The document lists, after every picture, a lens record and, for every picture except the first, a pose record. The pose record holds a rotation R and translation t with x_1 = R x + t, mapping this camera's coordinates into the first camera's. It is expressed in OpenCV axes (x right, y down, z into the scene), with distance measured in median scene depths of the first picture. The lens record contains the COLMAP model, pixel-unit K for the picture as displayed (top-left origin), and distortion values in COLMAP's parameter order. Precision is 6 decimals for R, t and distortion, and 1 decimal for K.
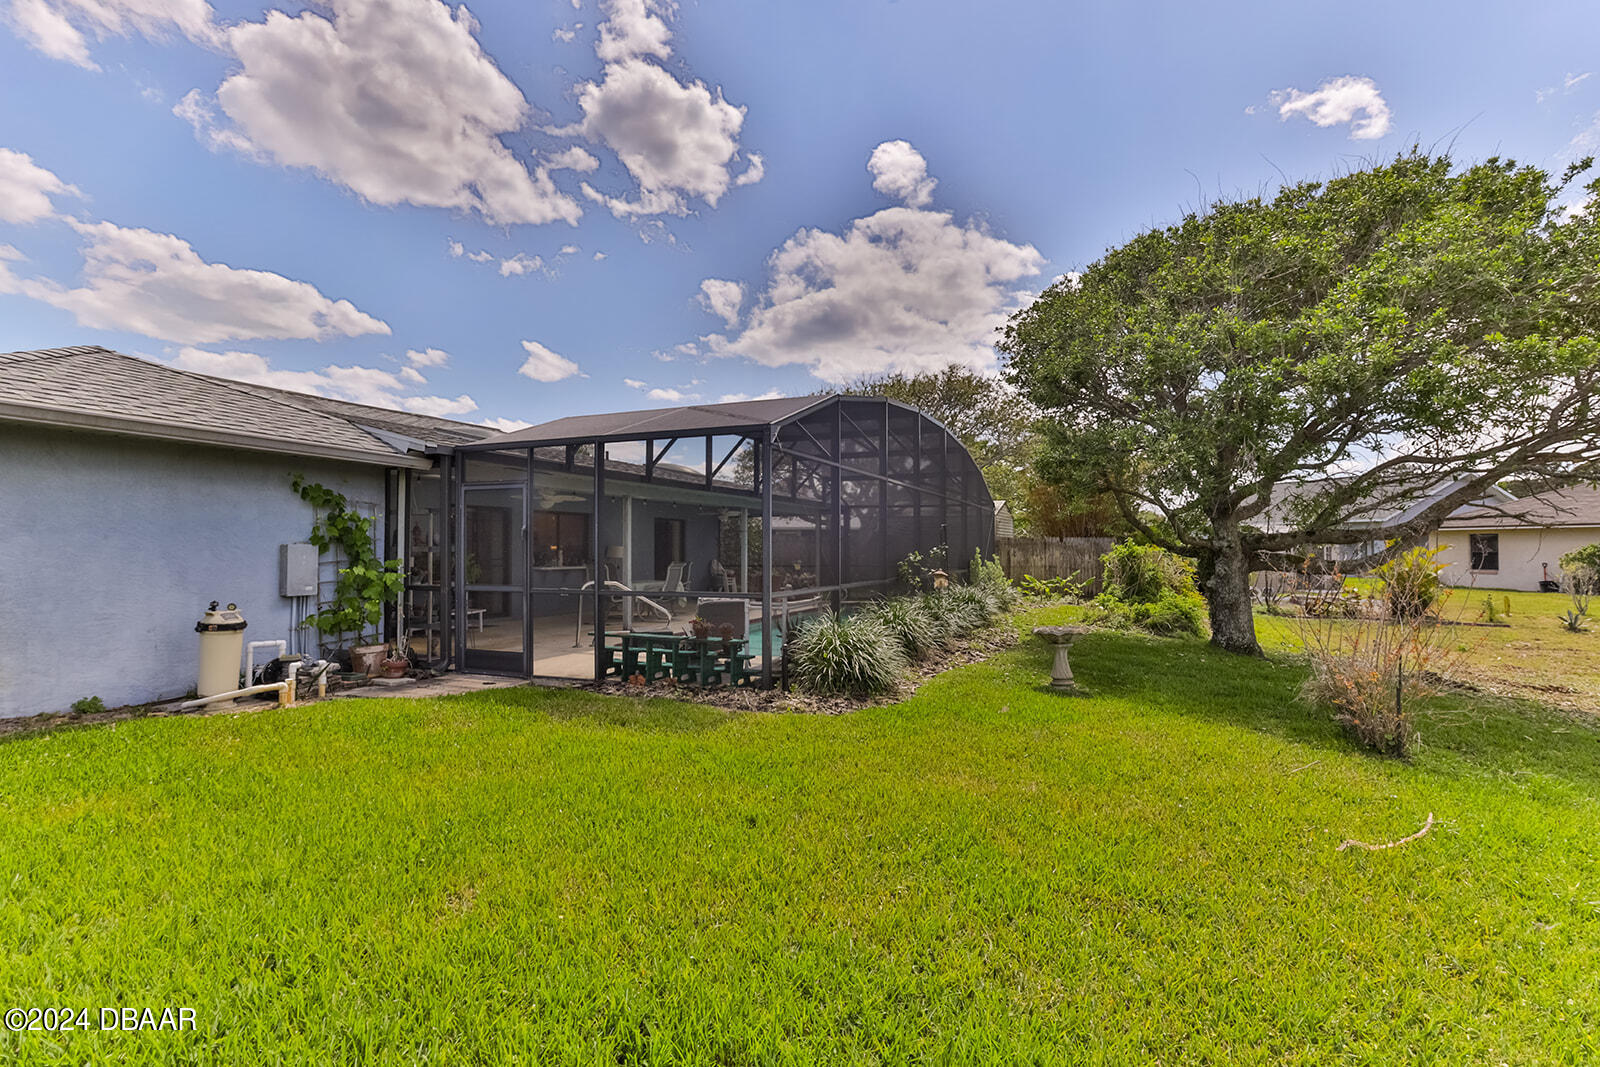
lens RADIAL K [[827.5, 0, 791.4], [0, 827.5, 532.1], [0, 0, 1]] dist [-0.006233, 0.005058]
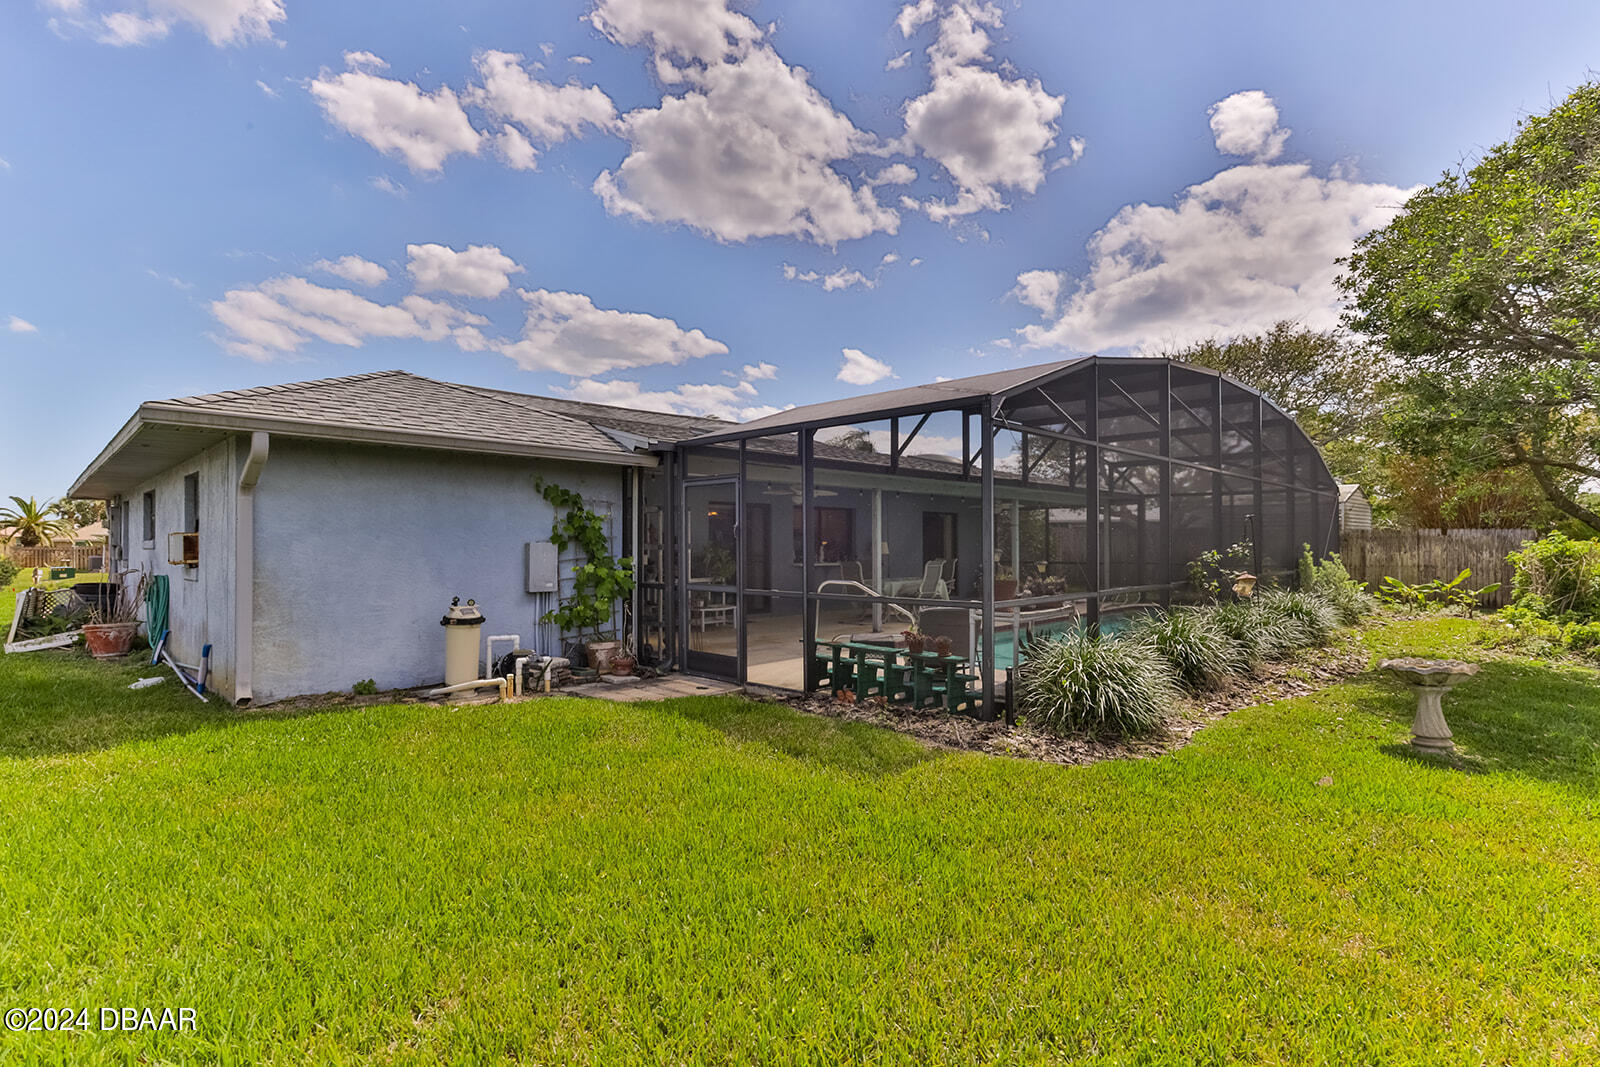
lens RADIAL K [[784.8, 0, 812.5], [0, 784.8, 535.1], [0, 0, 1]] dist [-0.009179, 0.010290]
pose [[0.929974, -0.004070, -0.367602, 0.063560], [0.009104, 0.999887, 0.011962, -0.002395], [0.367512, -0.014471, 0.929906, 0.145974]]
